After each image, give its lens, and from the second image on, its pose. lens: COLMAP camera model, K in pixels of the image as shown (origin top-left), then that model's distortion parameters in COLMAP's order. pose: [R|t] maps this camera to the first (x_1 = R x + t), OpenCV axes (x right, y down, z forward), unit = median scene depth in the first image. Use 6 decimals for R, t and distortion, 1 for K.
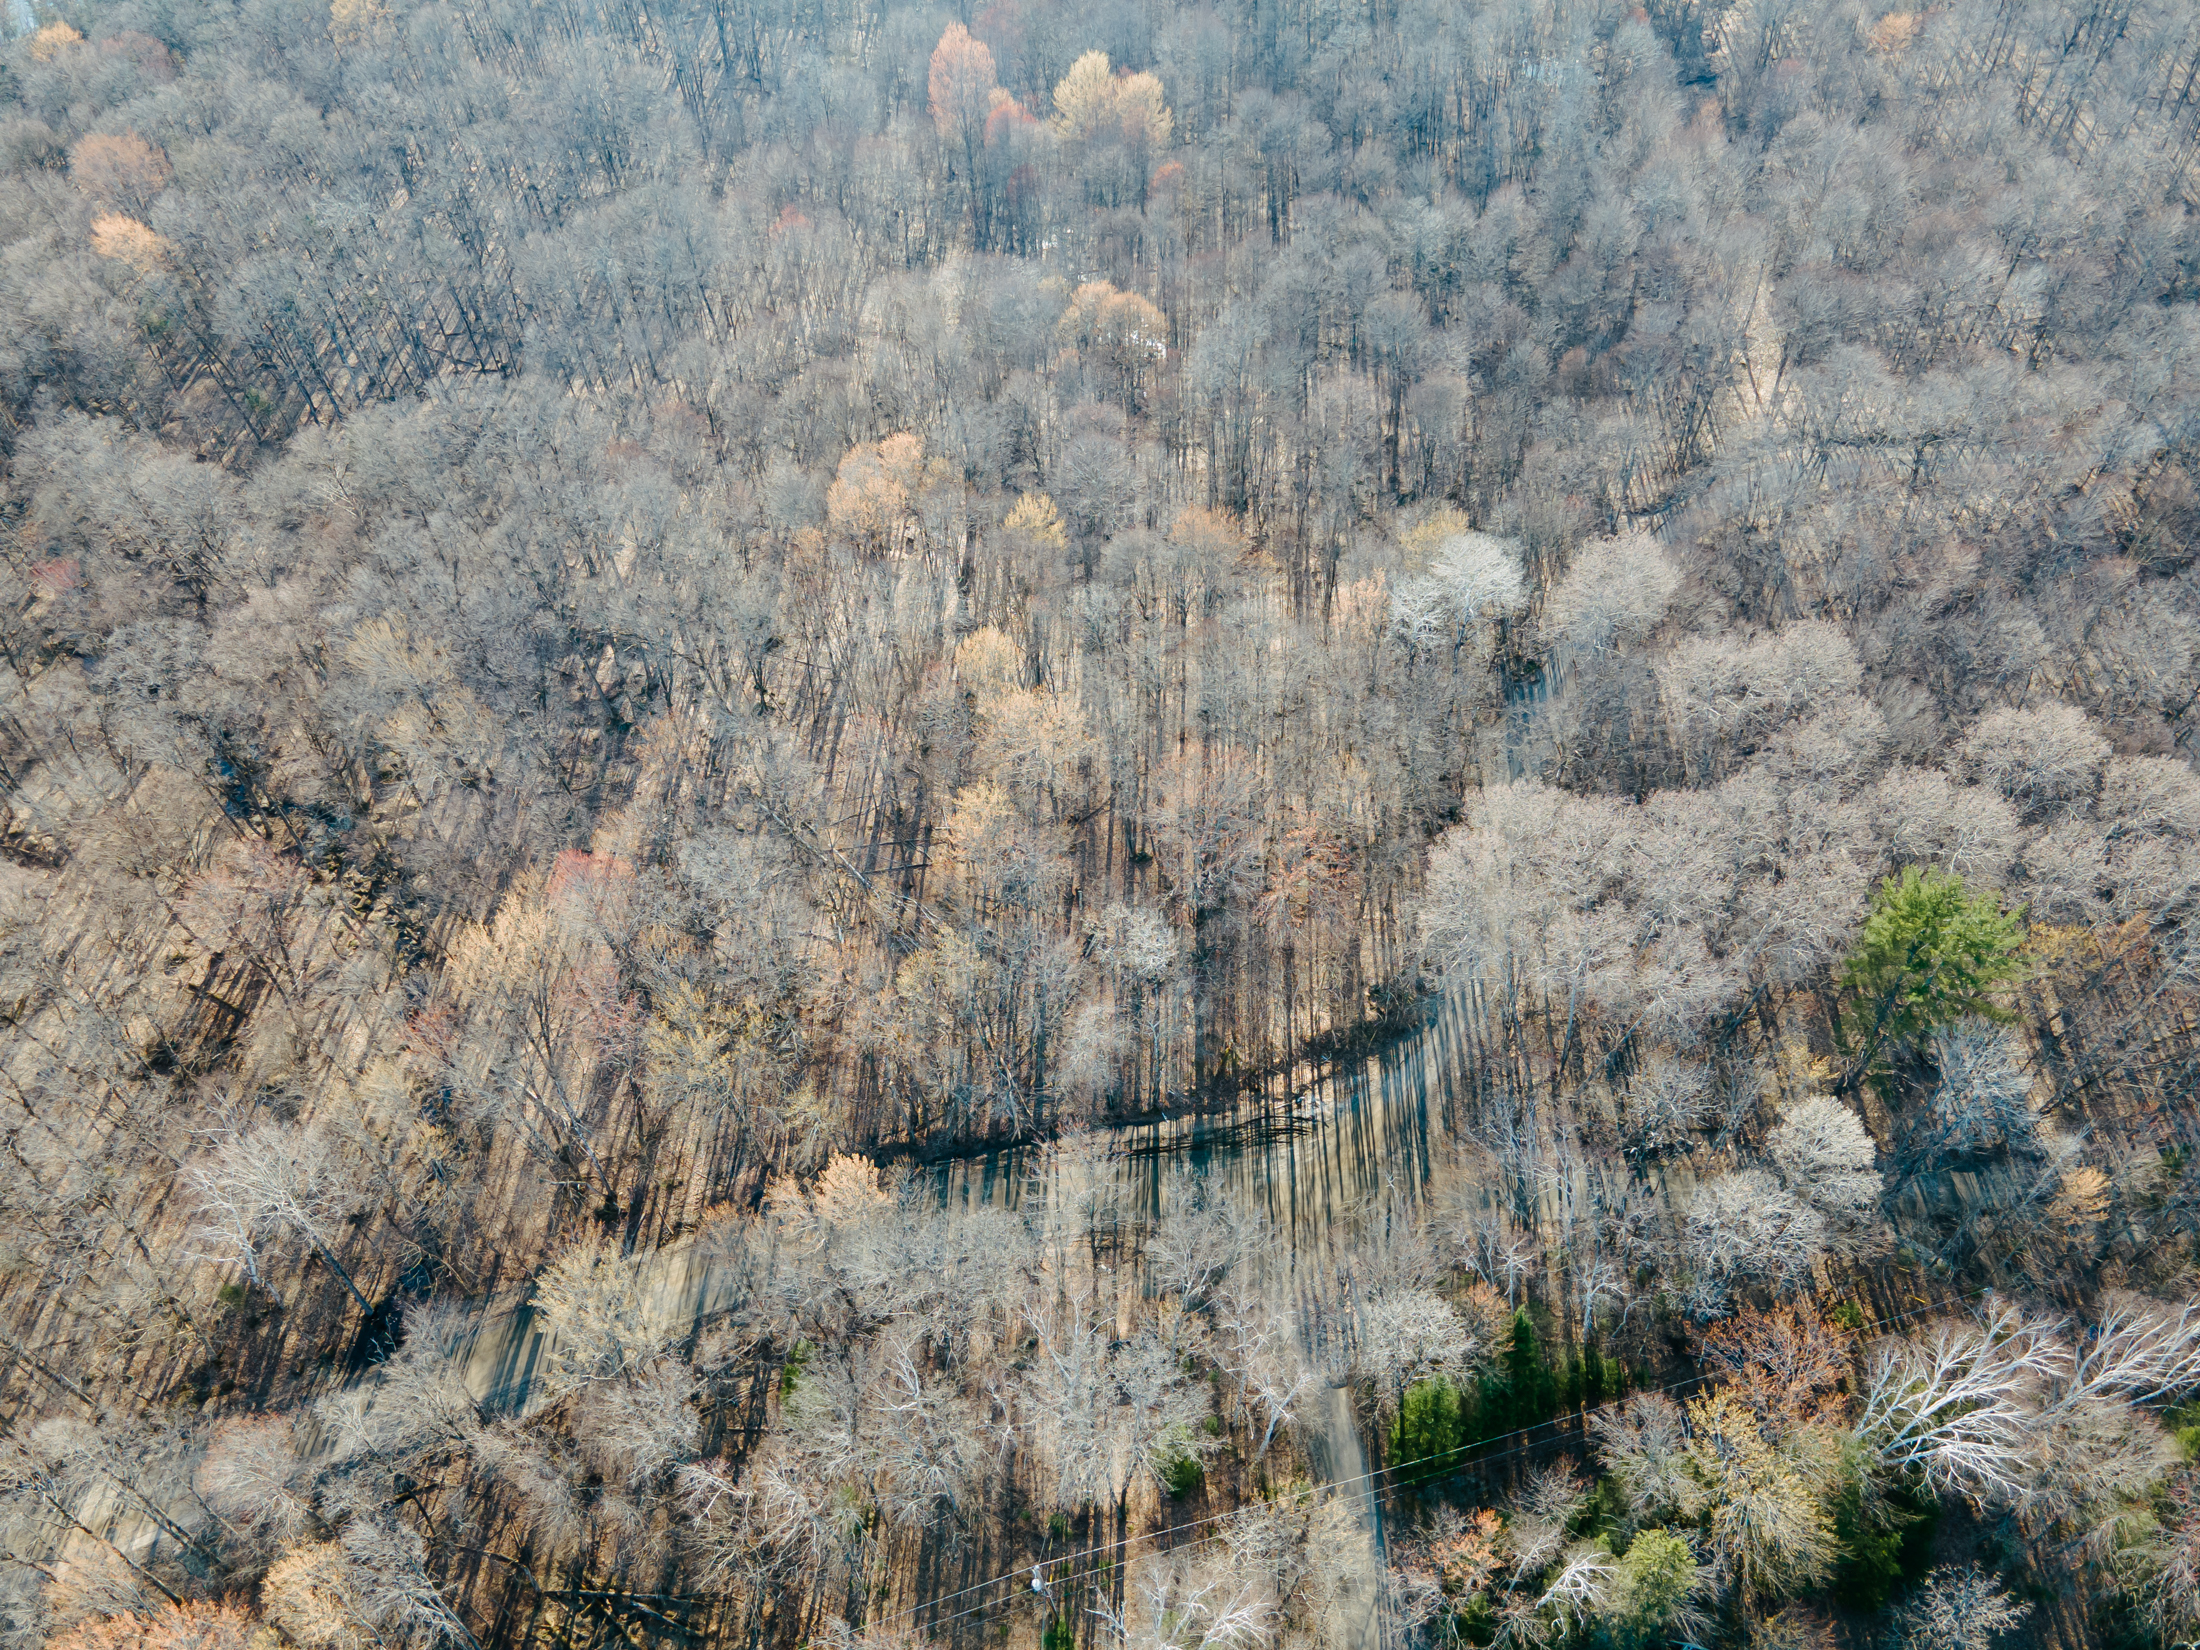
lens RADIAL K [[1591.9, 0, 1100.0], [0, 1591.9, 825.0], [0, 0, 1]] dist [0.036391, 0.008435]
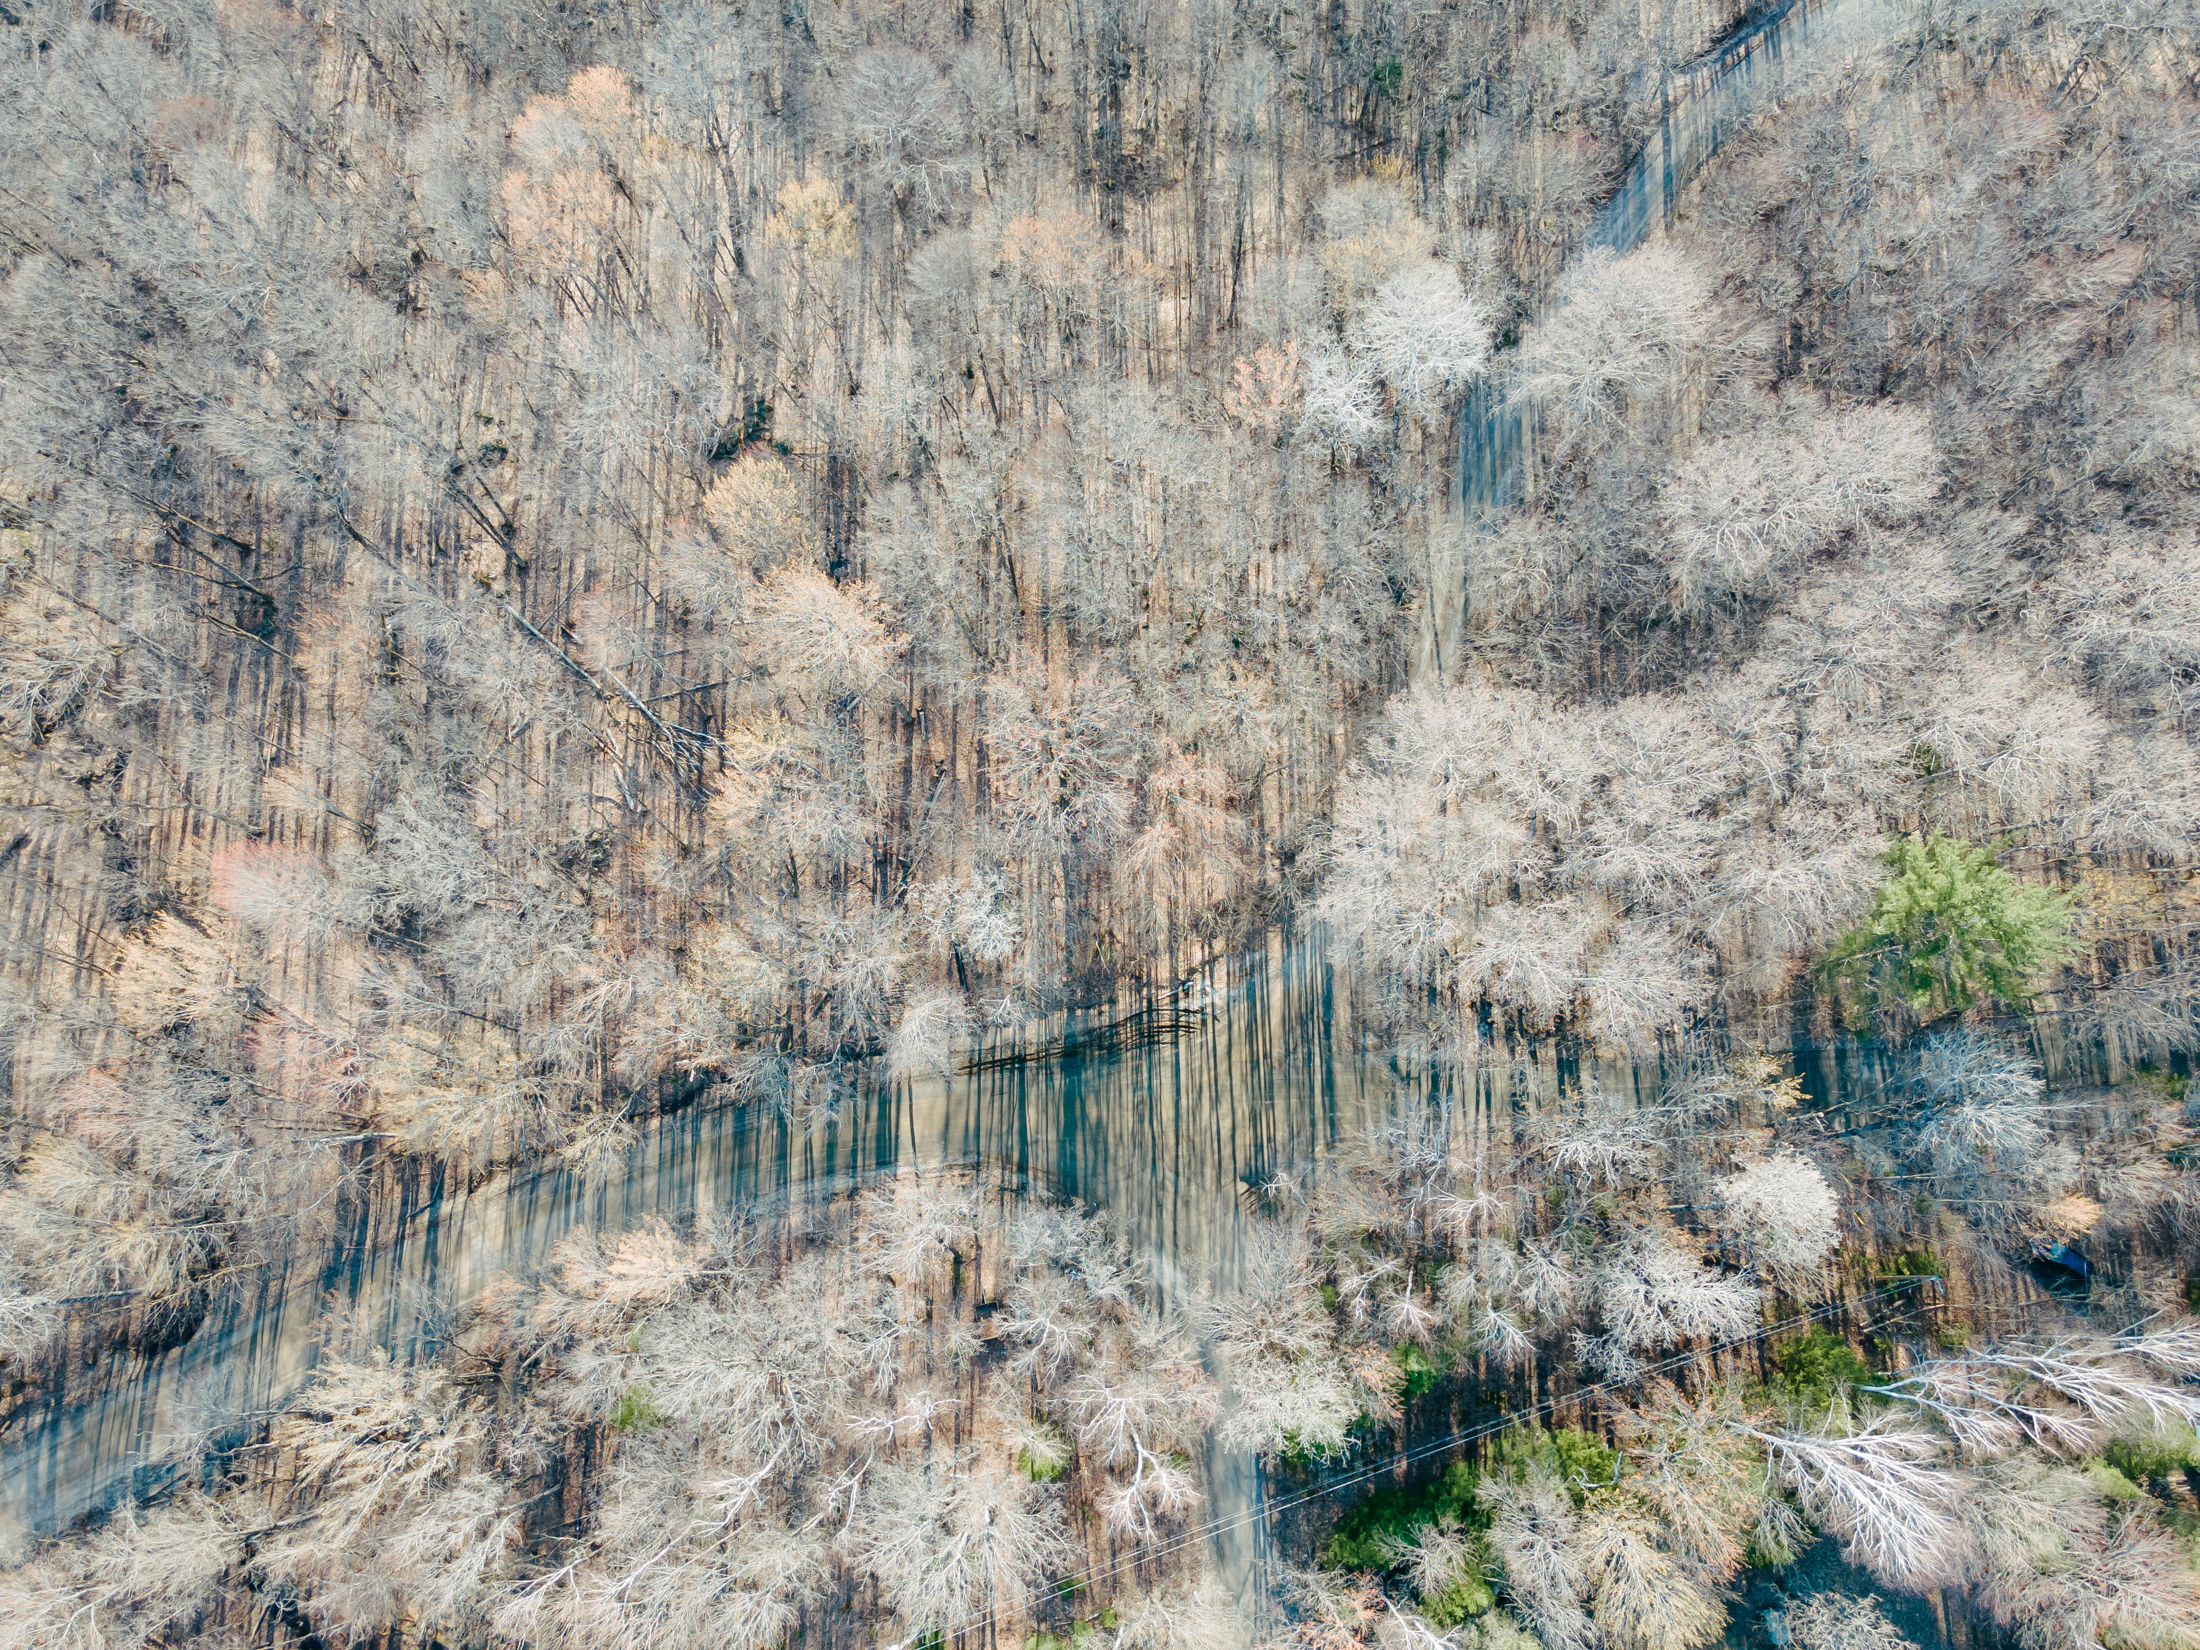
lens RADIAL K [[1591.9, 0, 1100.0], [0, 1591.9, 825.0], [0, 0, 1]] dist [0.036391, 0.008435]
pose [[0.998787, -0.047990, 0.011029, 0.073850], [0.037545, 0.887120, 0.460010, -0.309070], [-0.031859, -0.459038, 0.887845, 0.280132]]
